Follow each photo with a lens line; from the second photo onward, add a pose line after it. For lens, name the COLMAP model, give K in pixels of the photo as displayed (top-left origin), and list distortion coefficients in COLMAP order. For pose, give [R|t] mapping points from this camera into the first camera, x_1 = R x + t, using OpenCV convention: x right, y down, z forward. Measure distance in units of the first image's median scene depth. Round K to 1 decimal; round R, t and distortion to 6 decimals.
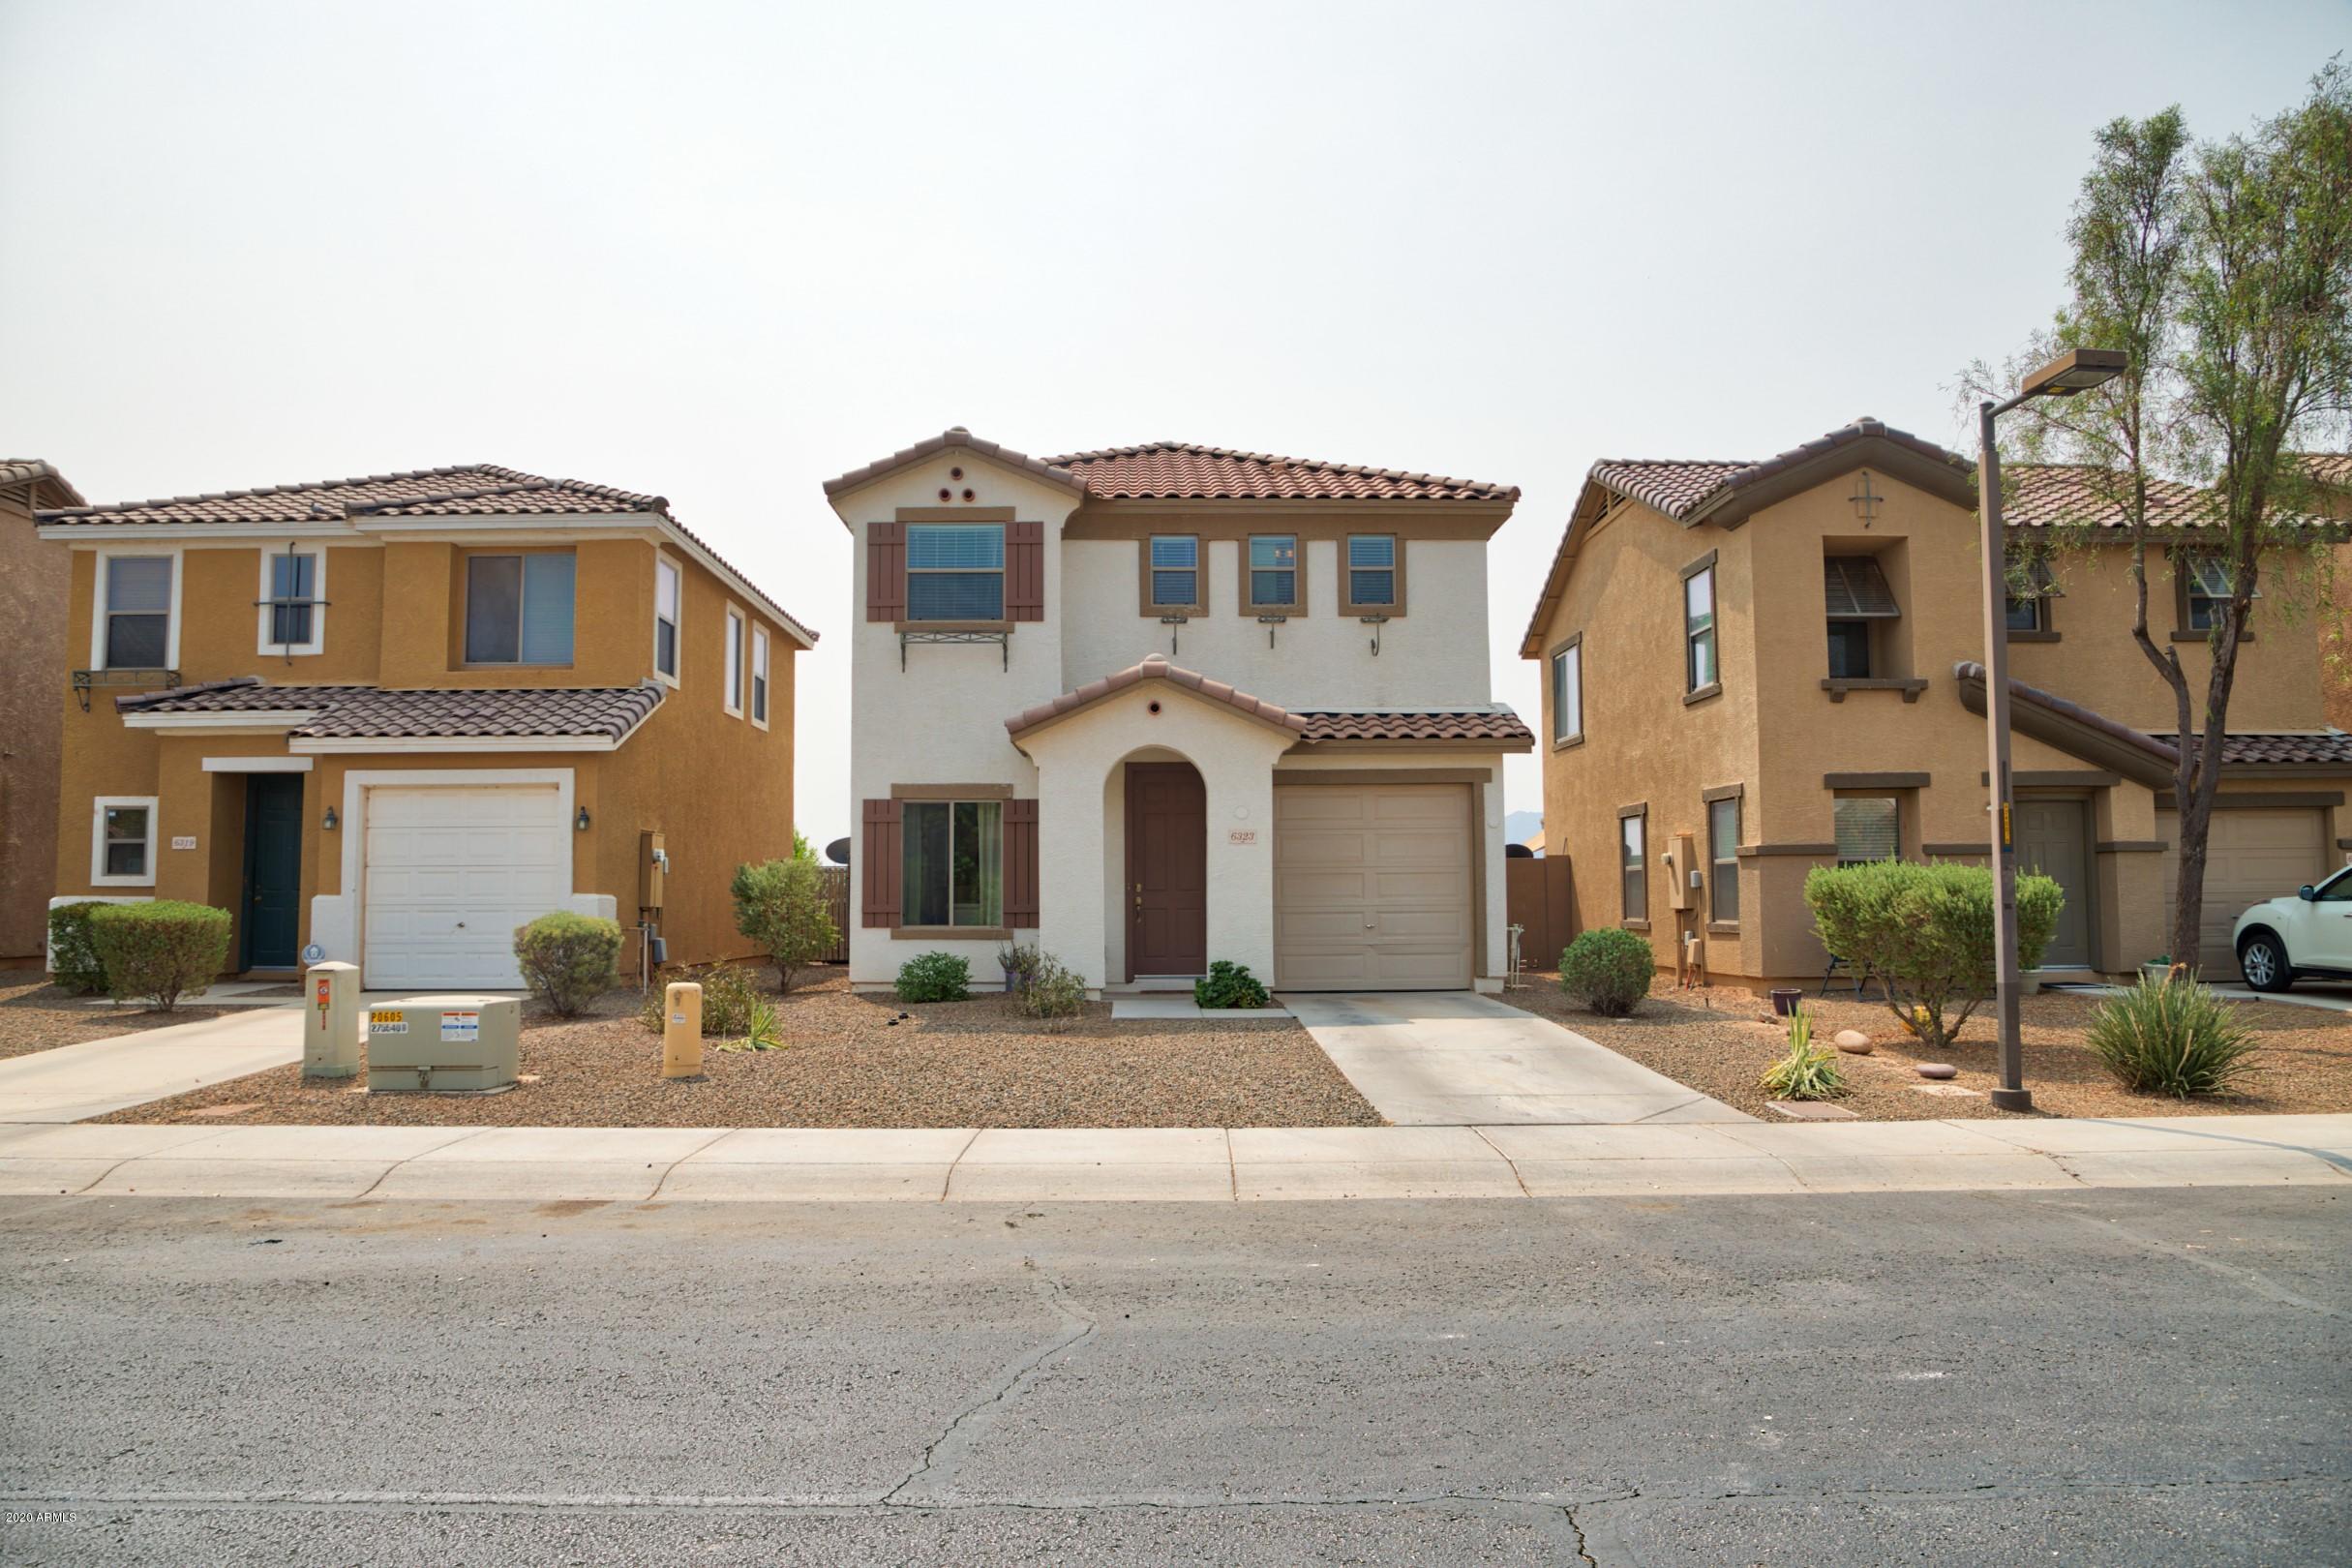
lens RADIAL K [[1631.5, 0, 1159.0], [0, 1631.5, 800.5], [0, 0, 1]] dist [-0.066135, 0.039377]
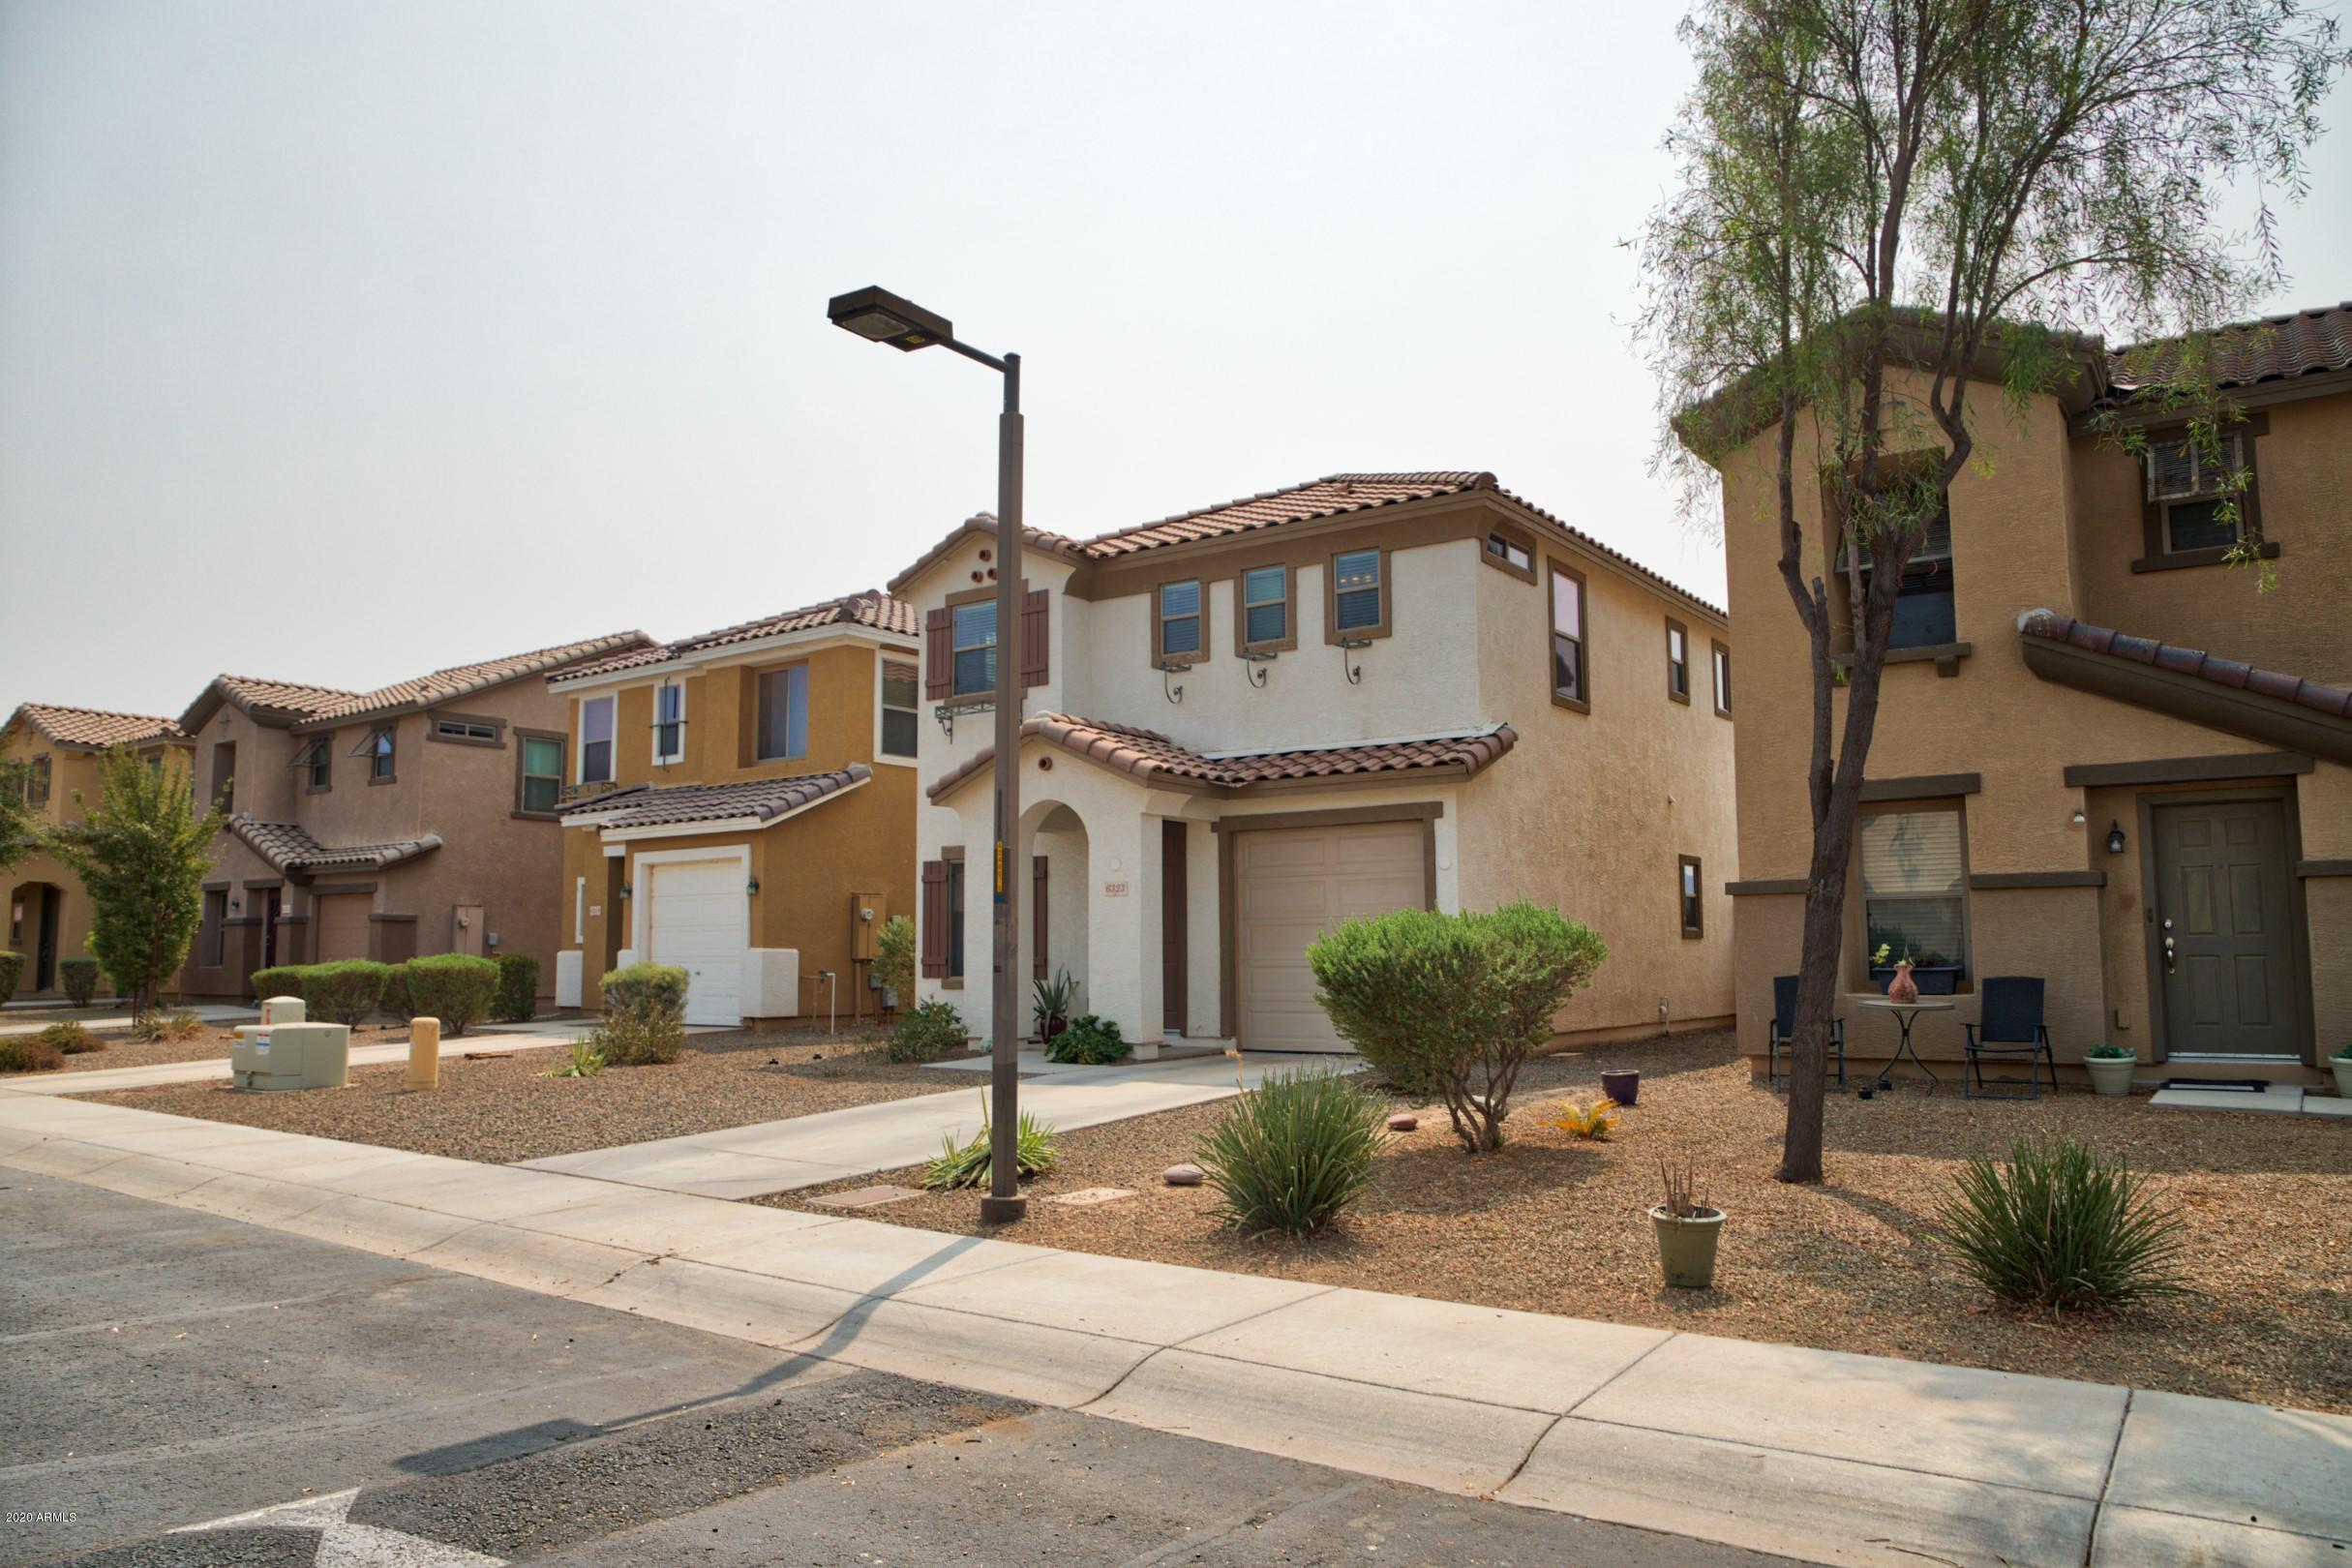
lens RADIAL K [[1631.5, 0, 1159.0], [0, 1631.5, 800.5], [0, 0, 1]] dist [-0.066135, 0.039377]
pose [[0.794356, -0.056719, -0.604799, 0.614369], [0.038735, 0.998335, -0.042749, 0.011164], [0.606217, 0.010531, 0.795230, 0.217565]]
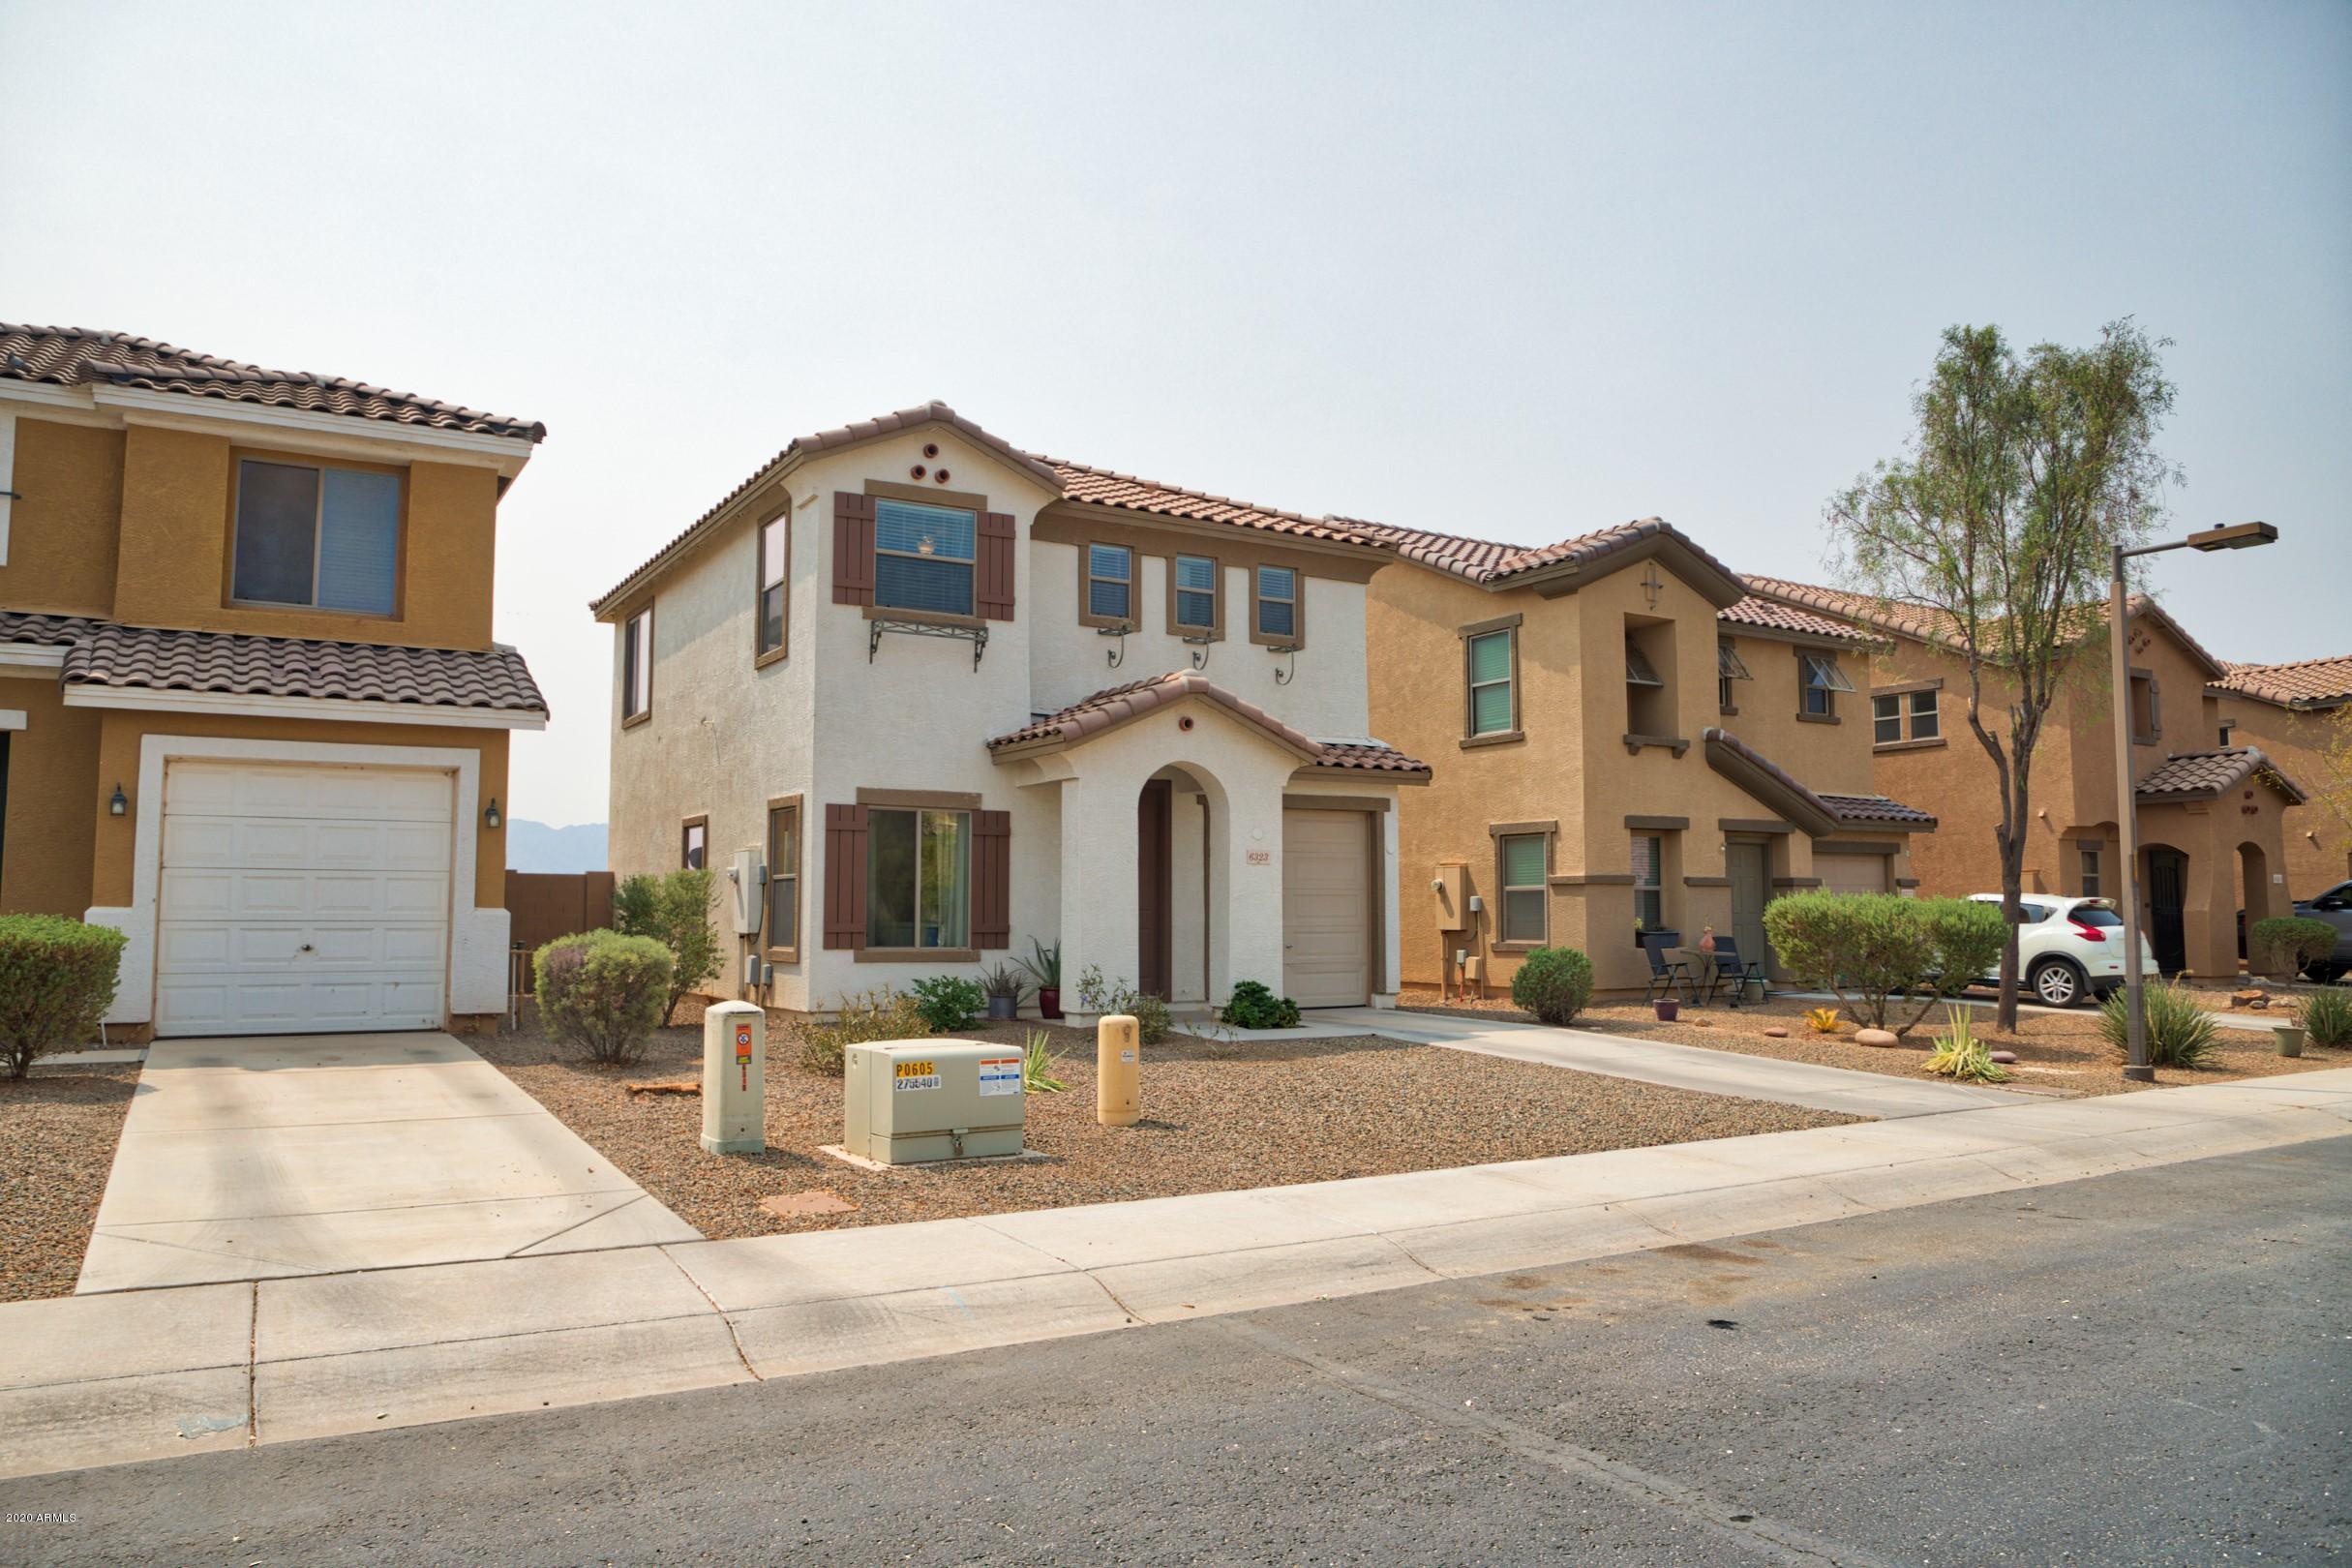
lens RADIAL K [[1621.1, 0, 1163.7], [0, 1621.1, 788.1], [0, 0, 1]] dist [-0.069073, 0.036907]
pose [[0.865917, 0.045619, 0.498102, -0.458540], [-0.036166, 0.998936, -0.028615, 0.009360], [-0.498878, 0.006764, 0.866646, 0.151407]]
